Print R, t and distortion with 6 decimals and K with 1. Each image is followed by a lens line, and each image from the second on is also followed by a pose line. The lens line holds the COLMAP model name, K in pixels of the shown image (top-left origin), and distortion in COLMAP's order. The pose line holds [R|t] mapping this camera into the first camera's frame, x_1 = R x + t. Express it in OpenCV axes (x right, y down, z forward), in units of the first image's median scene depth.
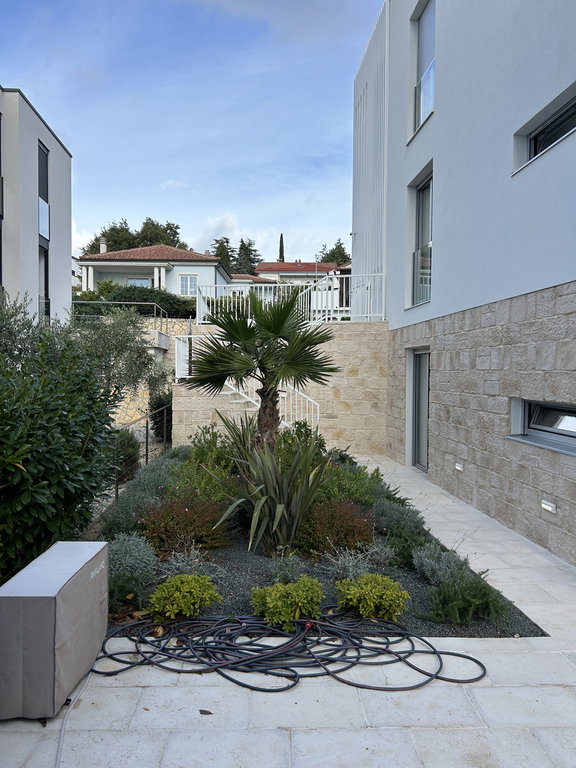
lens RADIAL K [[569.9, 0, 288.0], [0, 569.9, 384.0], [0, 0, 1]] dist [0.063549, -0.074133]
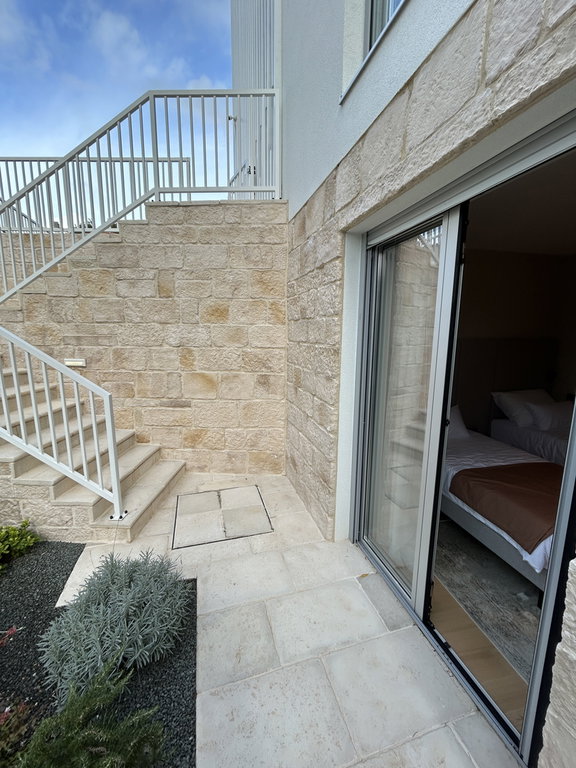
lens RADIAL K [[308.4, 0, 290.5], [0, 308.4, 383.6], [0, 0, 1]] dist [-0.000343, -0.000064]
pose [[0.979905, -0.033072, 0.196705, 0.122431], [0.004757, 0.989753, 0.142709, 0.001090], [-0.199409, -0.138905, 0.970021, 0.732060]]
